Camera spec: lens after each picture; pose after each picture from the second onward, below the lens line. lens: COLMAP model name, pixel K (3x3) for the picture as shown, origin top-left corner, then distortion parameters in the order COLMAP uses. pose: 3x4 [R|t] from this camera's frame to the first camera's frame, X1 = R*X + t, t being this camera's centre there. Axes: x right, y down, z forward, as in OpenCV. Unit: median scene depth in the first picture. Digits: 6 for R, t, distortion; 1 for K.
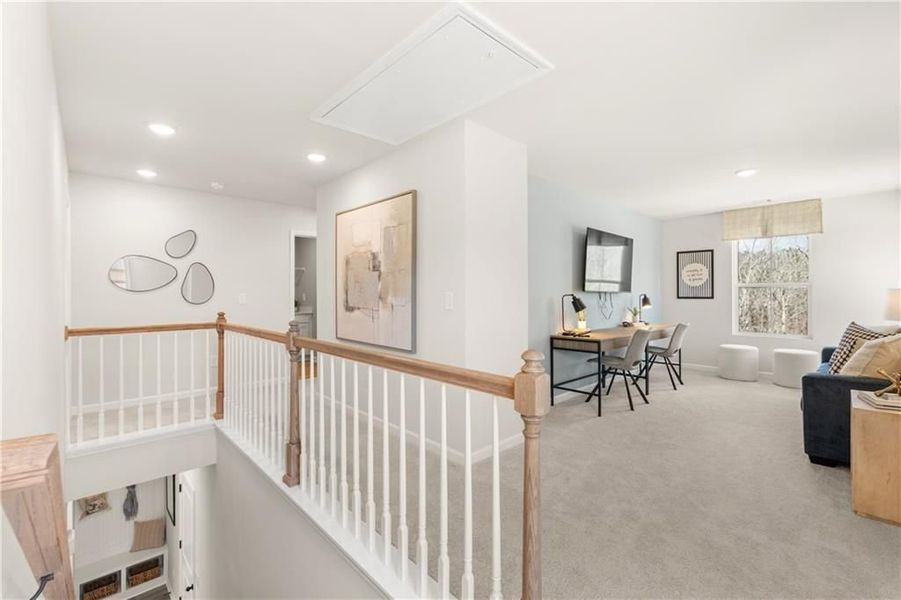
lens RADIAL K [[390.1, 0, 449.3], [0, 390.1, 293.2], [0, 0, 1]] dist [-0.003427, 0.000167]
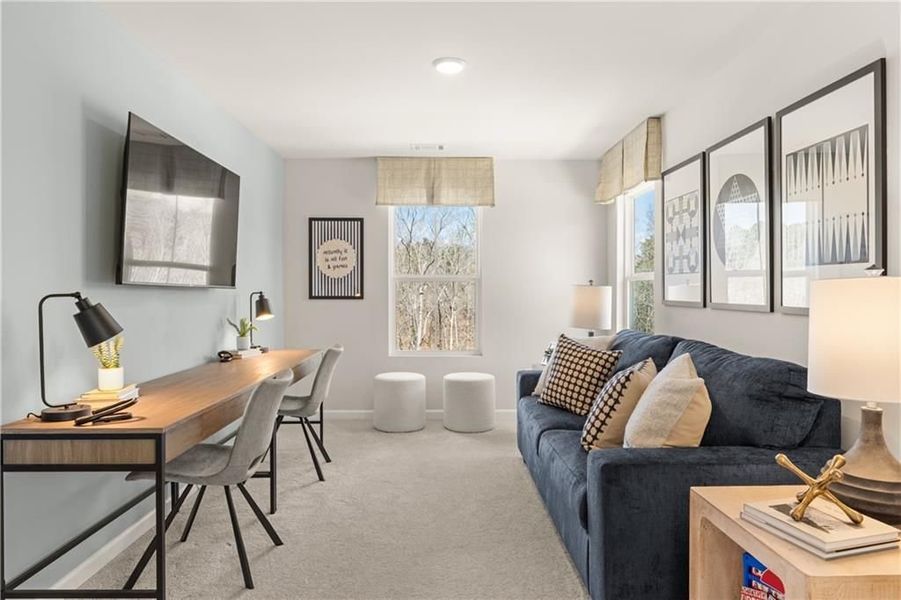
lens RADIAL K [[556.2, 0, 449.9], [0, 556.2, 294.2], [0, 0, 1]] dist [-0.000113, -0.000163]
pose [[0.673733, -0.002813, 0.738970, 0.147801], [-0.004564, 0.999958, 0.007968, -0.001316], [-0.738961, -0.008741, 0.673692, 0.365050]]
